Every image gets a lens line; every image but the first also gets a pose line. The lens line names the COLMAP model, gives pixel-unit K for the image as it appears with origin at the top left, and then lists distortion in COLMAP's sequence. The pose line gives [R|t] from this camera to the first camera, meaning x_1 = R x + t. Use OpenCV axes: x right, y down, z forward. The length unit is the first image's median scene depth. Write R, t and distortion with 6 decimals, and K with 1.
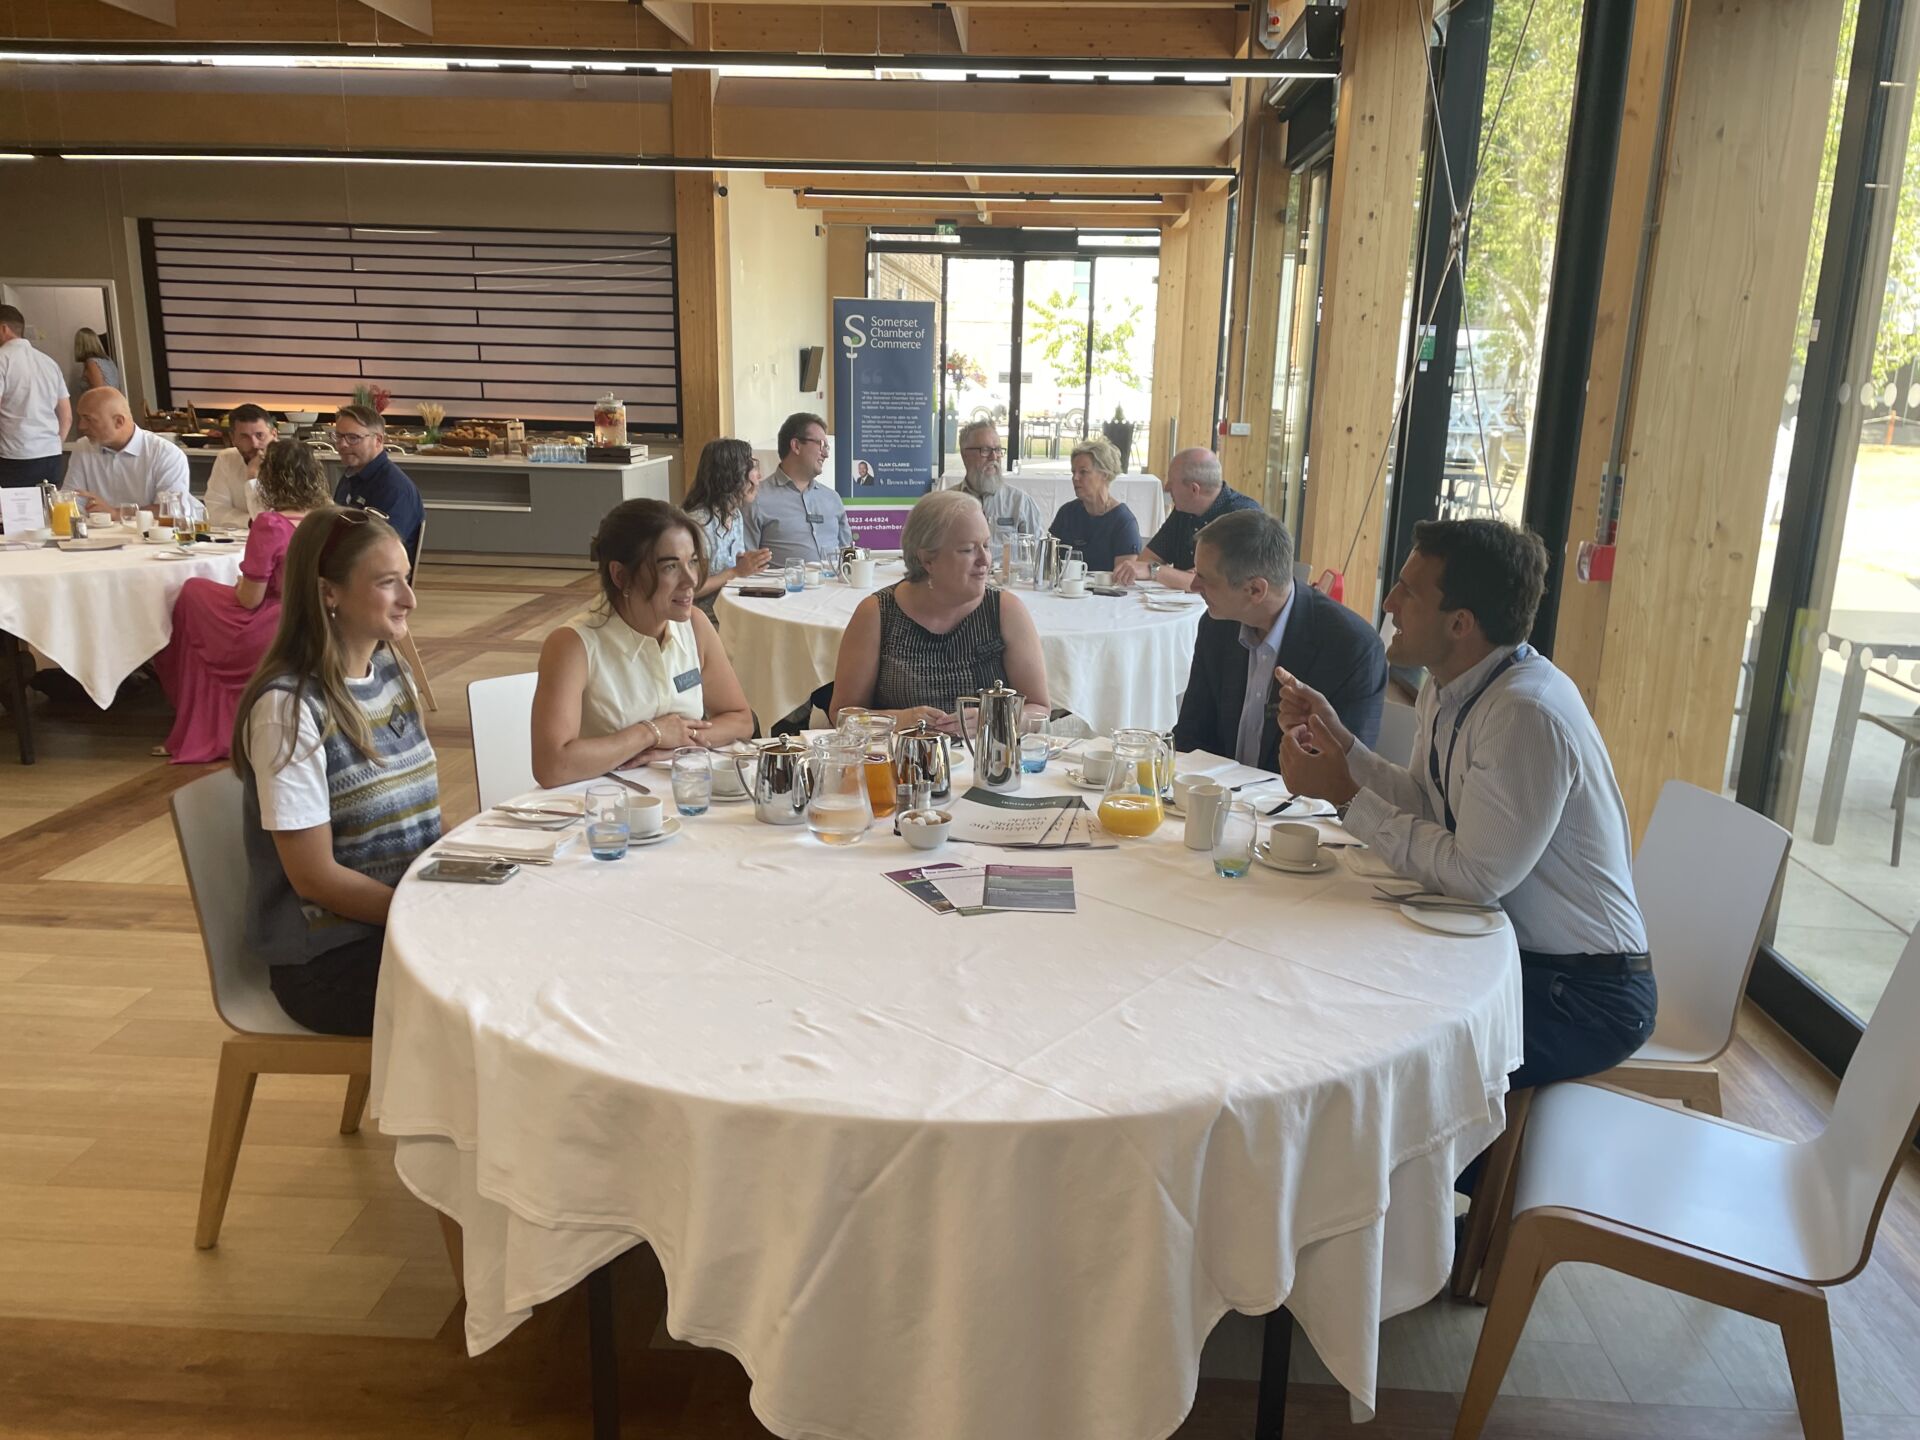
lens RADIAL K [[1451.0, 0, 973.1], [0, 1451.0, 733.3], [0, 0, 1]] dist [0.078677, -0.095434]
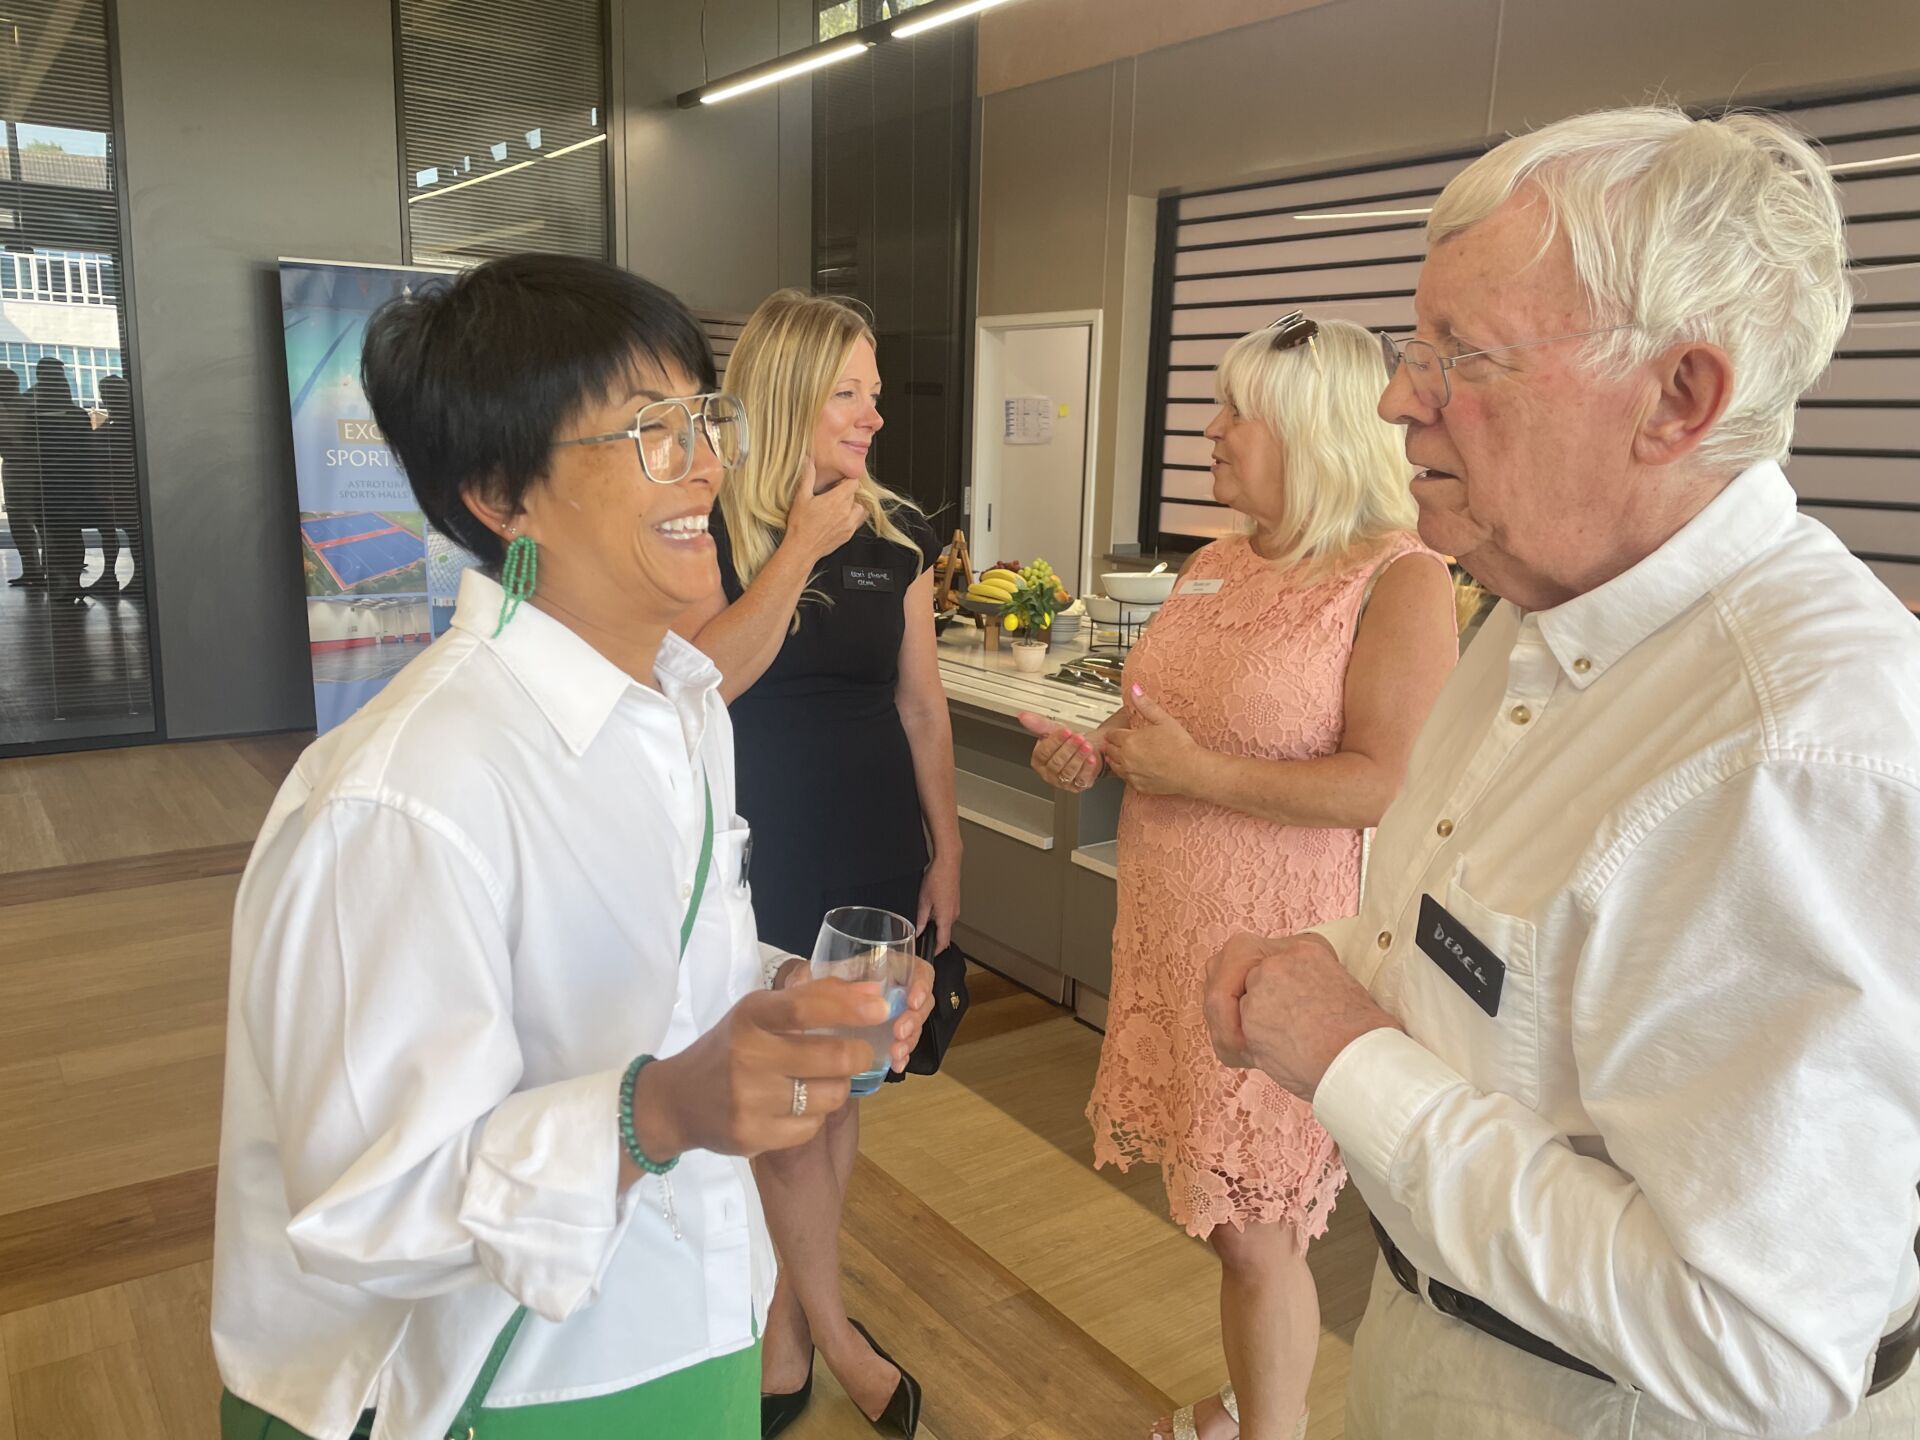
lens RADIAL K [[1451.0, 0, 972.4], [0, 1451.0, 723.2], [0, 0, 1]] dist [0.078677, -0.095434]
pose [[0.631908, 0.149227, -0.760541, -0.202248], [-0.204930, 0.978535, 0.021730, -0.190630], [0.747459, 0.142127, 0.648926, 0.770762]]
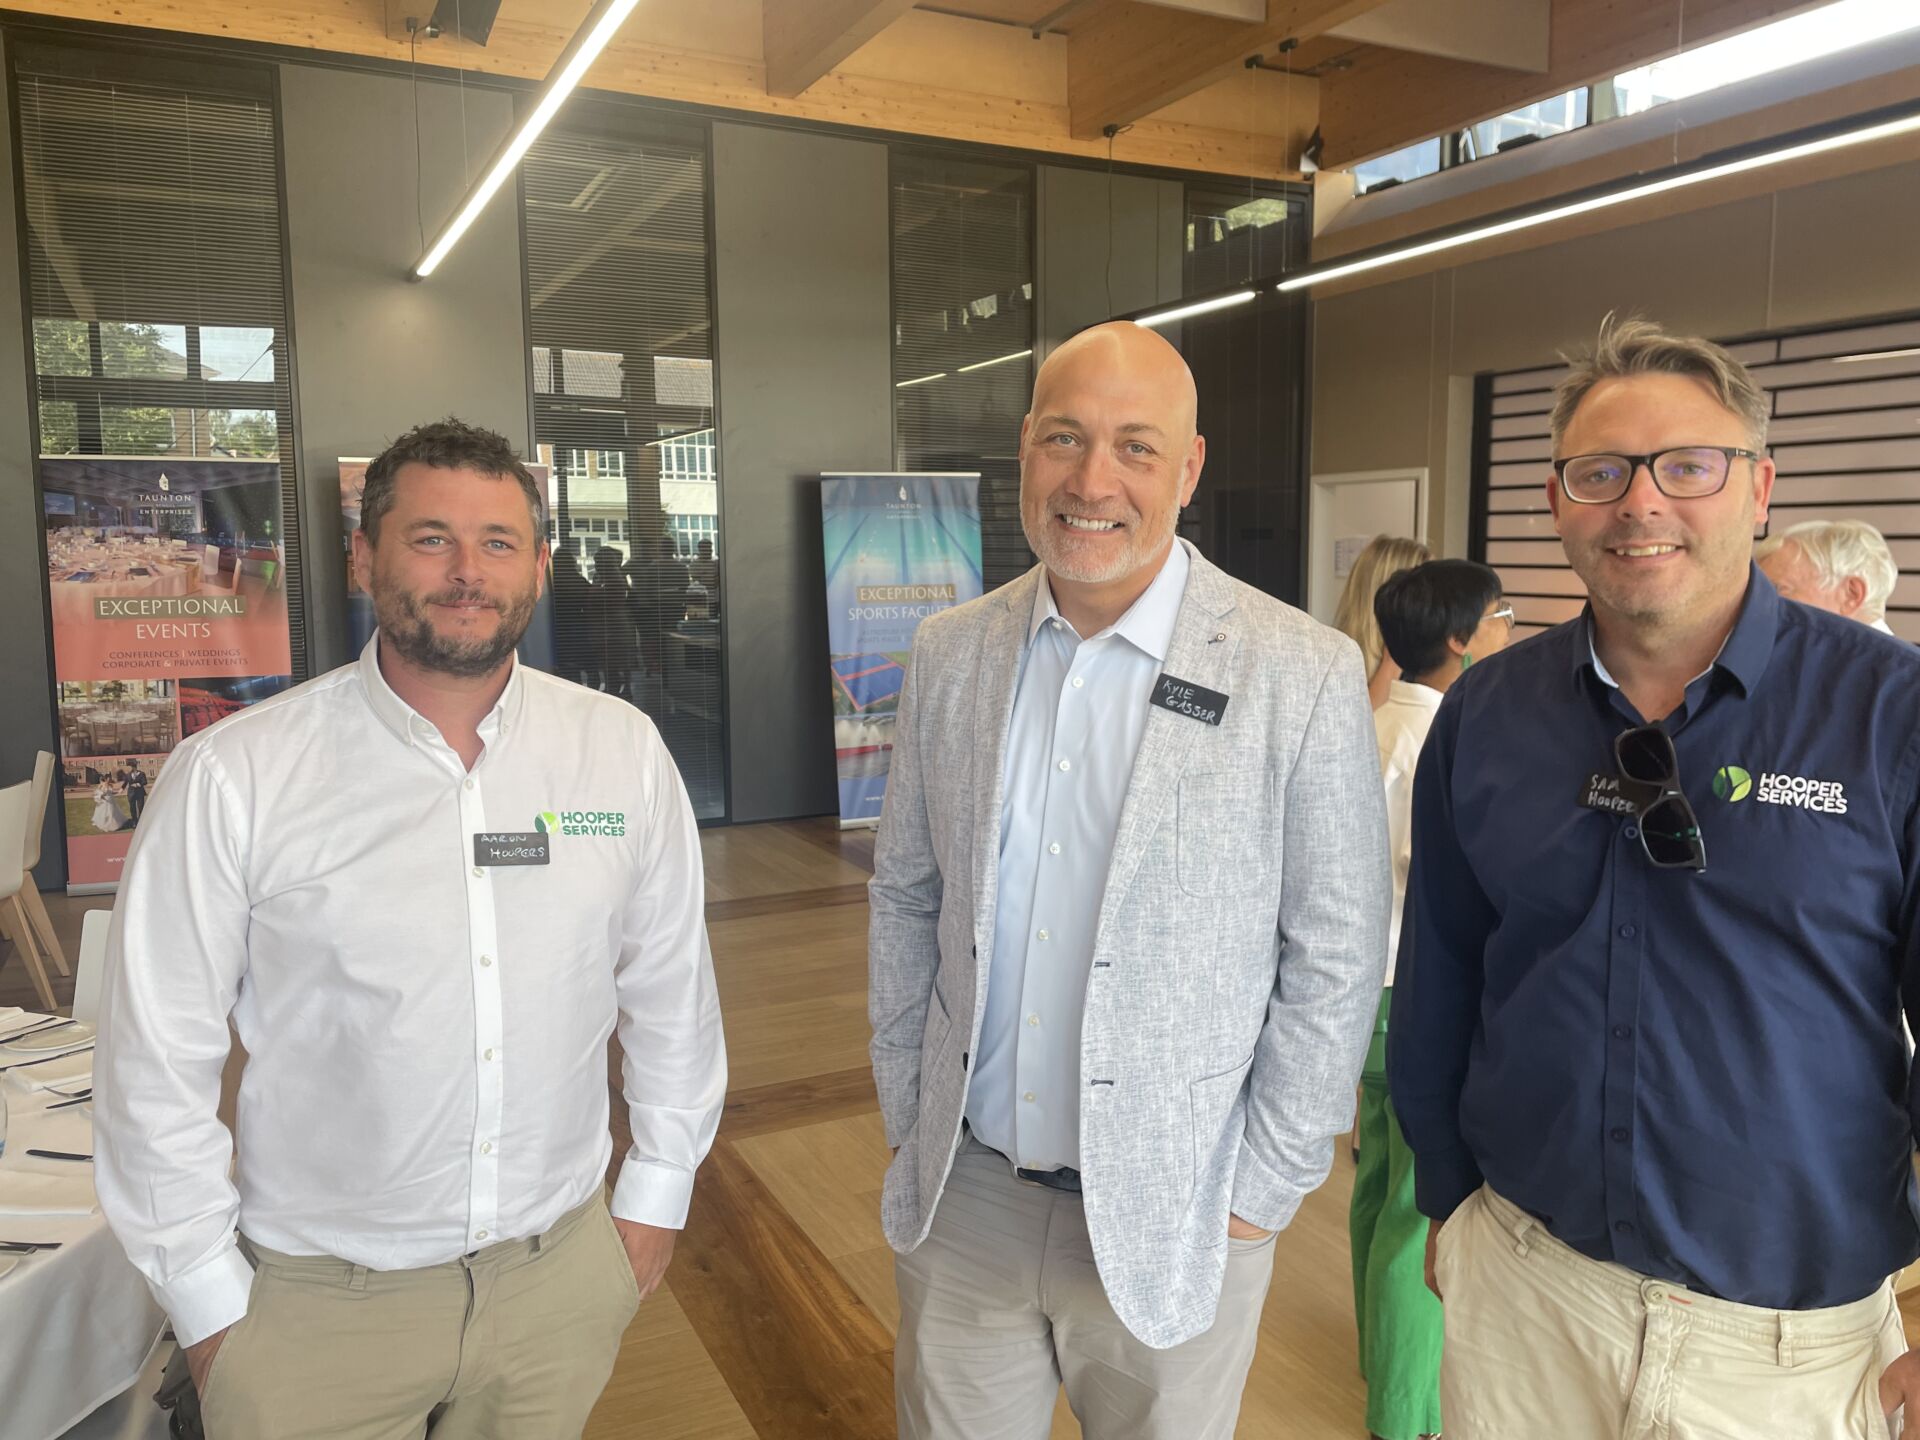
lens RADIAL K [[1451.0, 0, 964.5], [0, 1451.0, 736.5], [0, 0, 1]] dist [0.078677, -0.095434]
pose [[0.493277, 0.077814, -0.866385, -0.107586], [-0.191370, 0.981297, -0.020822, -0.159679], [0.848561, 0.176071, 0.498942, 0.617629]]
